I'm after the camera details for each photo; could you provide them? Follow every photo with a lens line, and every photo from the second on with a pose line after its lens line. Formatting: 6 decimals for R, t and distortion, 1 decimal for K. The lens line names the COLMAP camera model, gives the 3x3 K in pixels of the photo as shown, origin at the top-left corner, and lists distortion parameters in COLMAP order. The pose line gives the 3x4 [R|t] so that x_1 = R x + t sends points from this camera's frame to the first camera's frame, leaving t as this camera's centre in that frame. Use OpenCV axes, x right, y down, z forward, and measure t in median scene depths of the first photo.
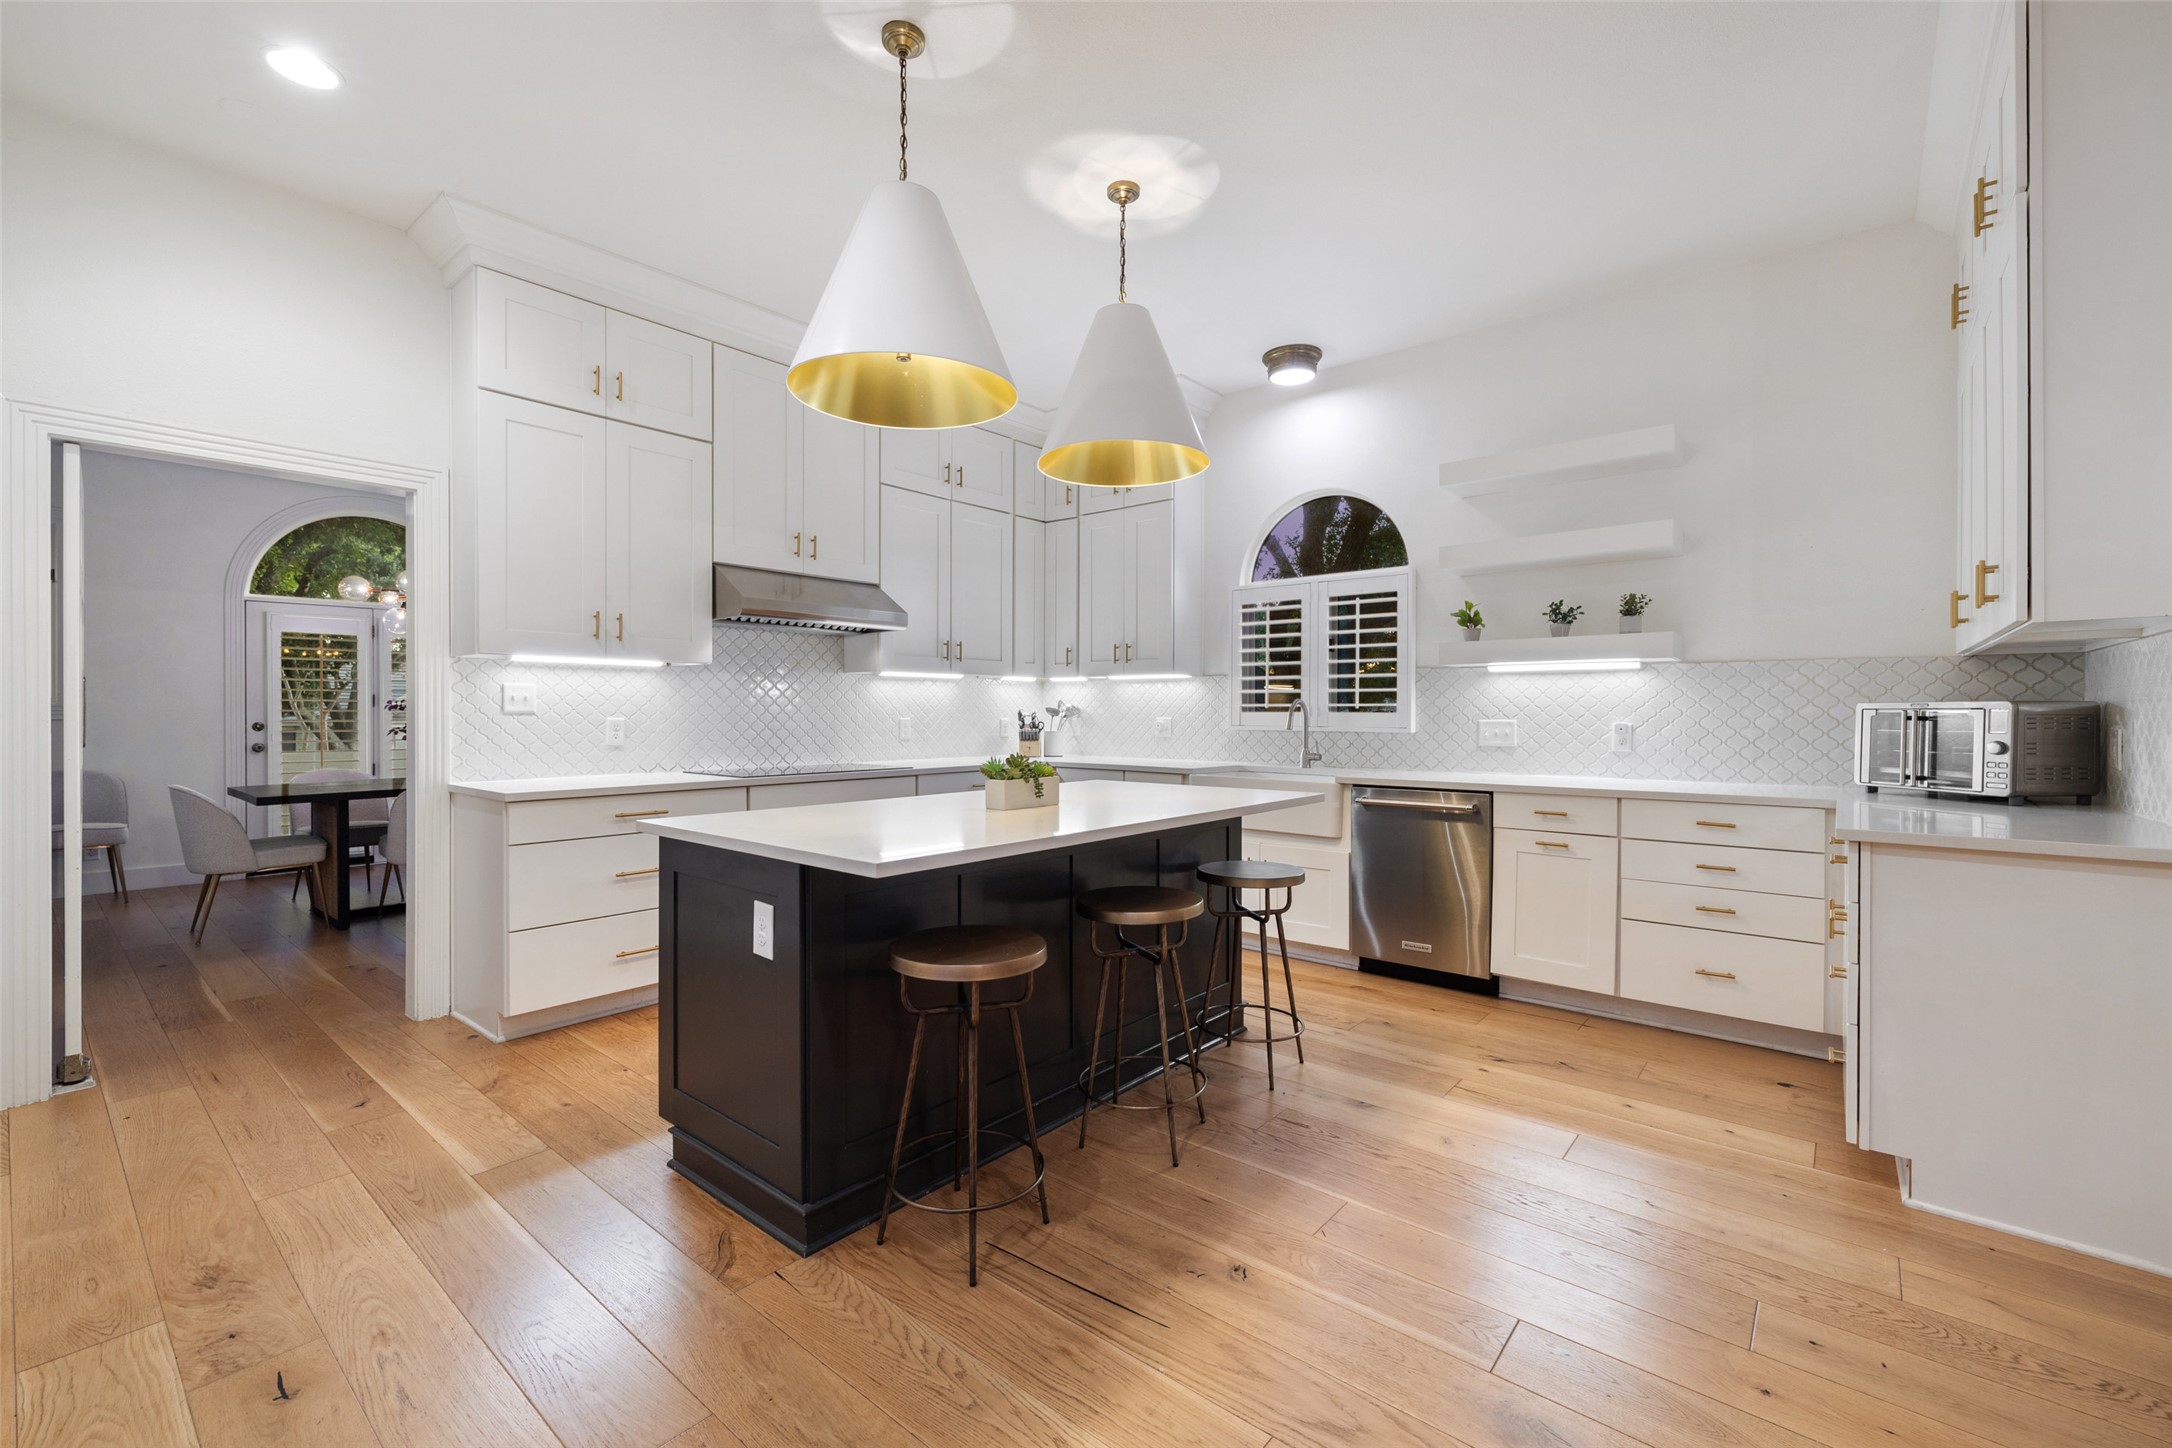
lens RADIAL K [[922.8, 0, 1087.4], [0, 922.8, 727.0], [0, 0, 1]] dist [0.001059, 0.001484]
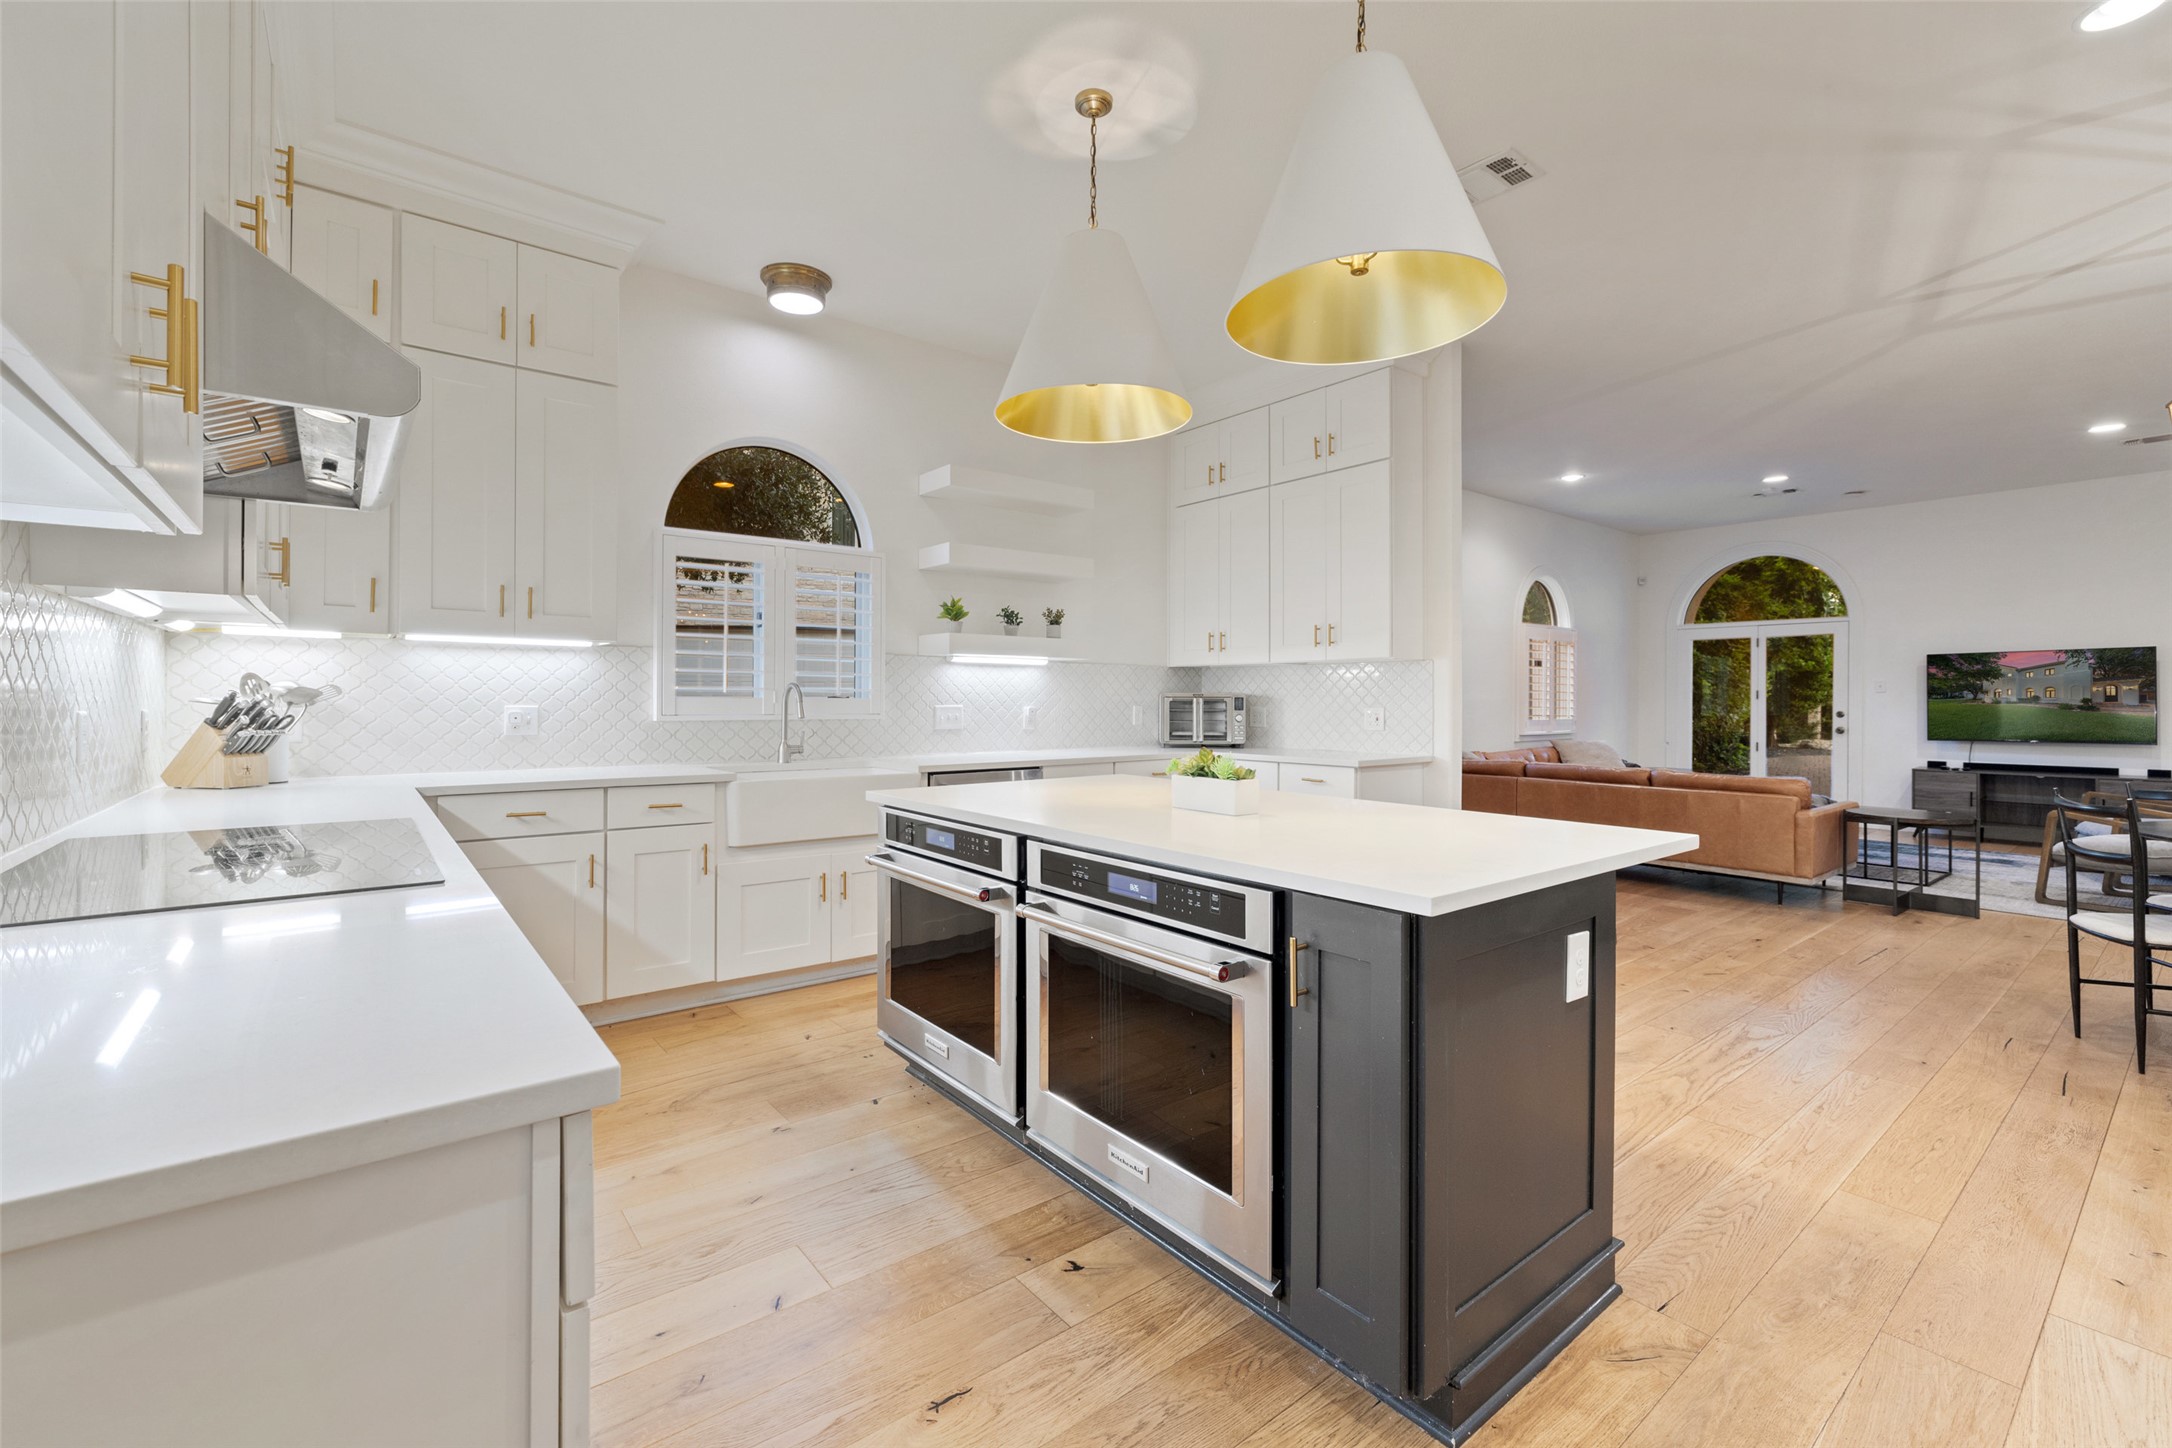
lens RADIAL K [[922.8, 0, 1078.7], [0, 922.8, 707.9], [0, 0, 1]] dist [0.001059, 0.001484]
pose [[0.206648, -0.006914, 0.978391, -0.661560], [0.017868, 0.999835, 0.003292, -0.005831], [-0.978252, 0.016802, 0.206737, 0.672326]]
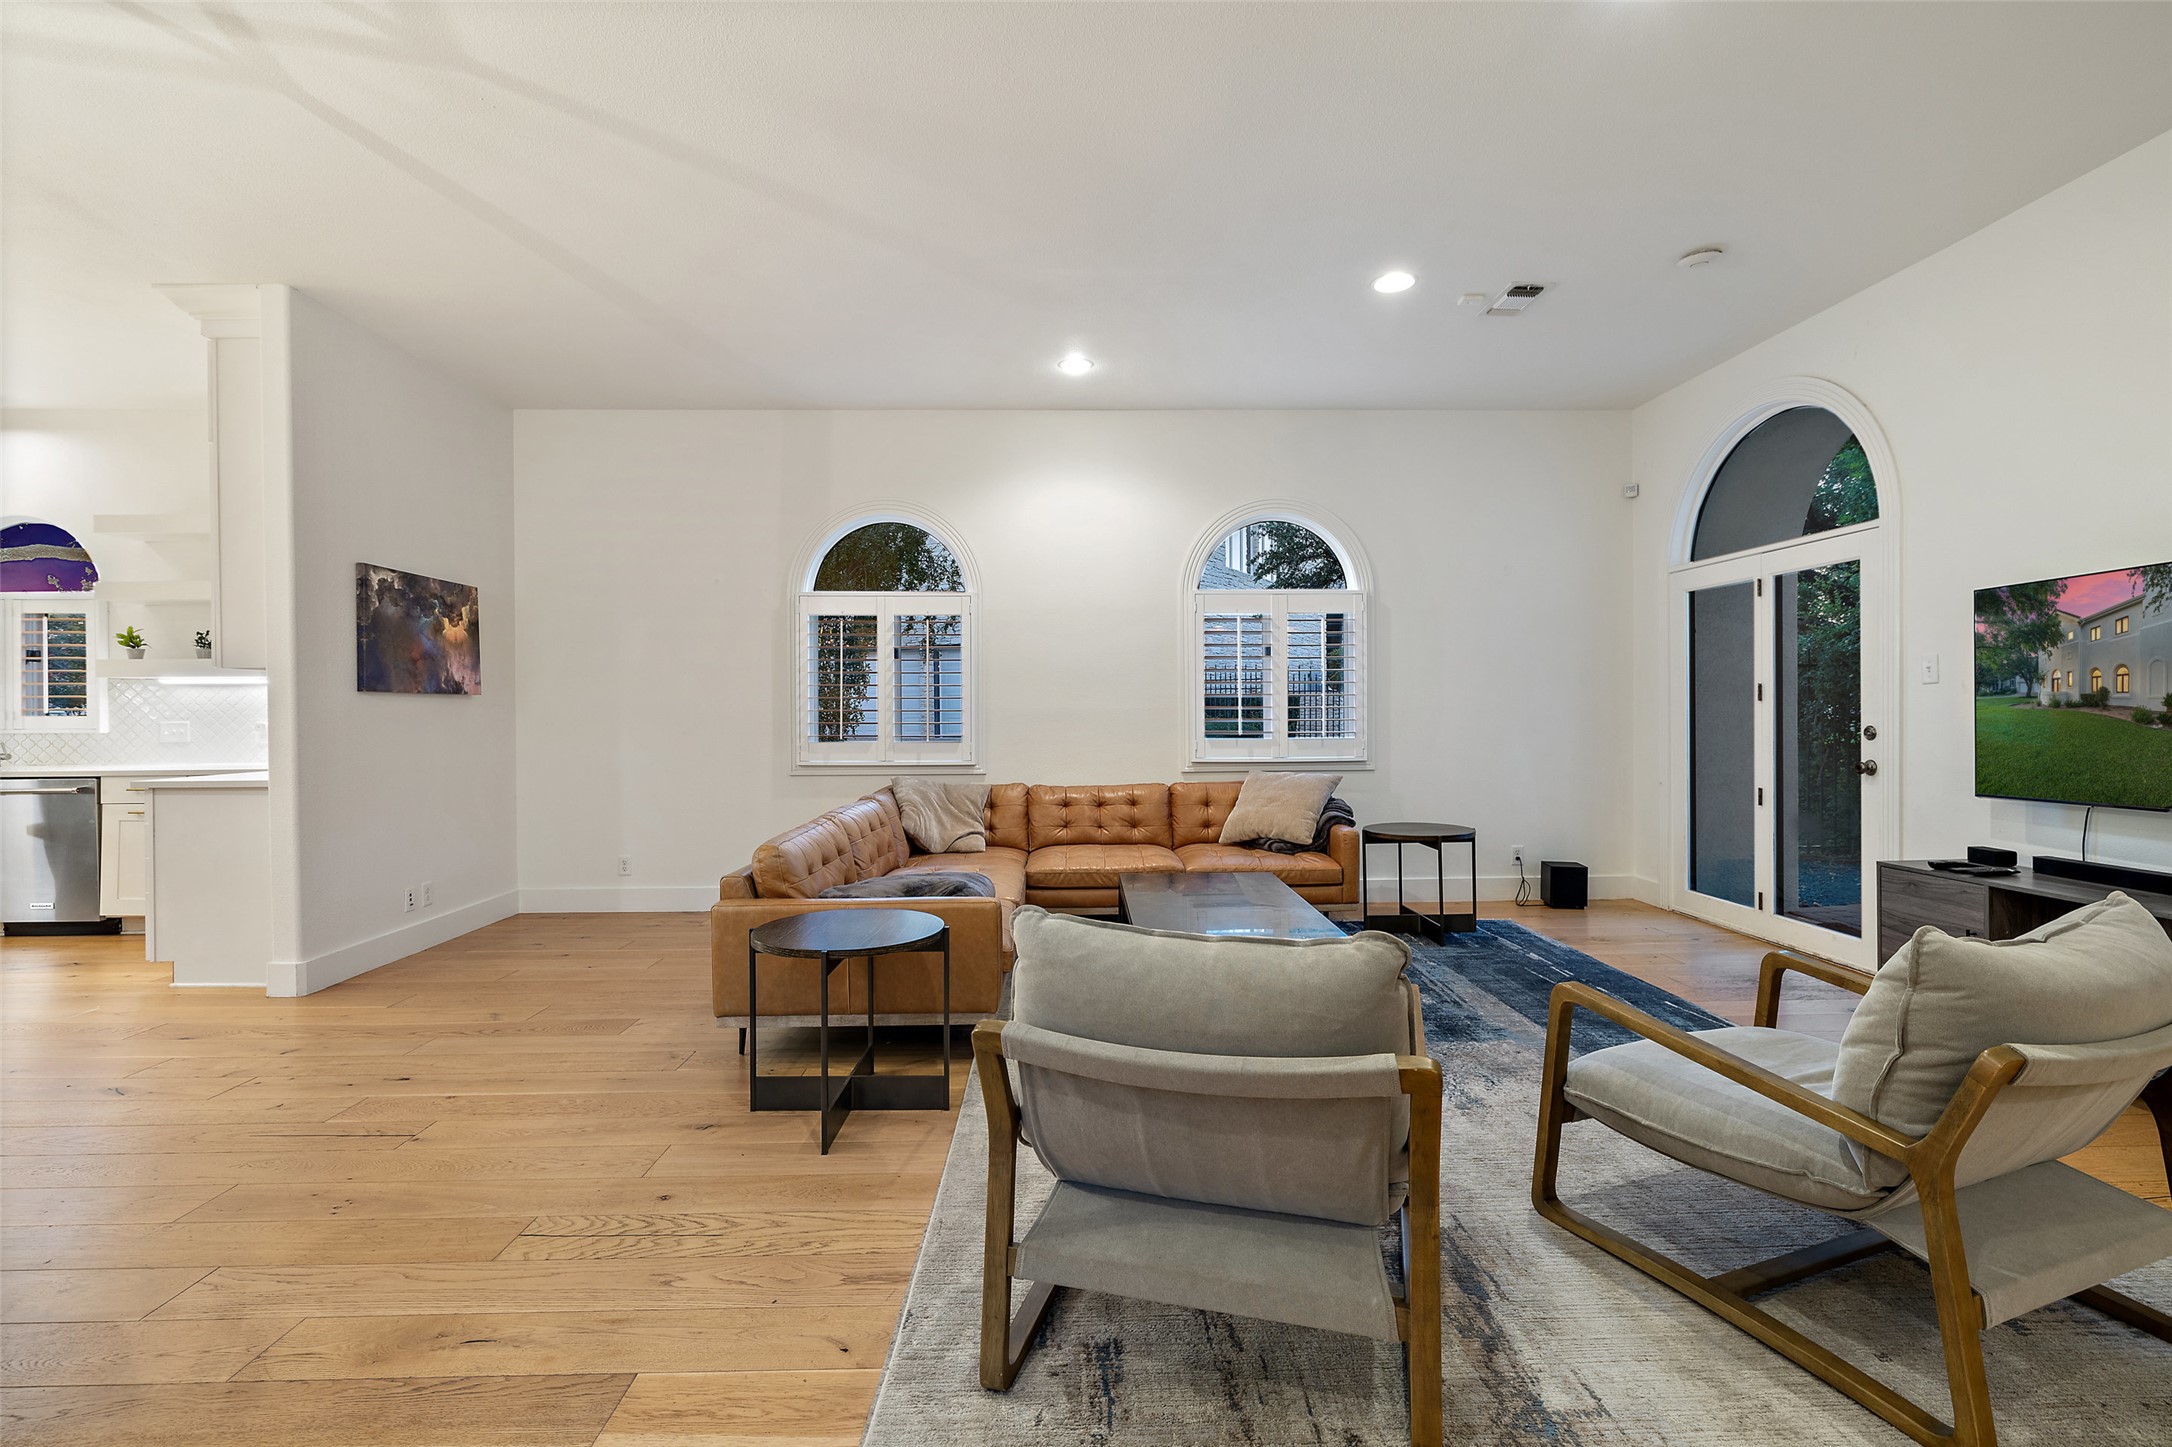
lens RADIAL K [[960.5, 0, 1097.4], [0, 960.5, 724.8], [0, 0, 1]] dist [0.000297, -0.000265]
pose [[0.744720, -0.015181, 0.667205, 0.551725], [0.020134, 0.999797, 0.000275, 0.024347], [-0.667074, 0.013229, 0.744874, -0.901062]]
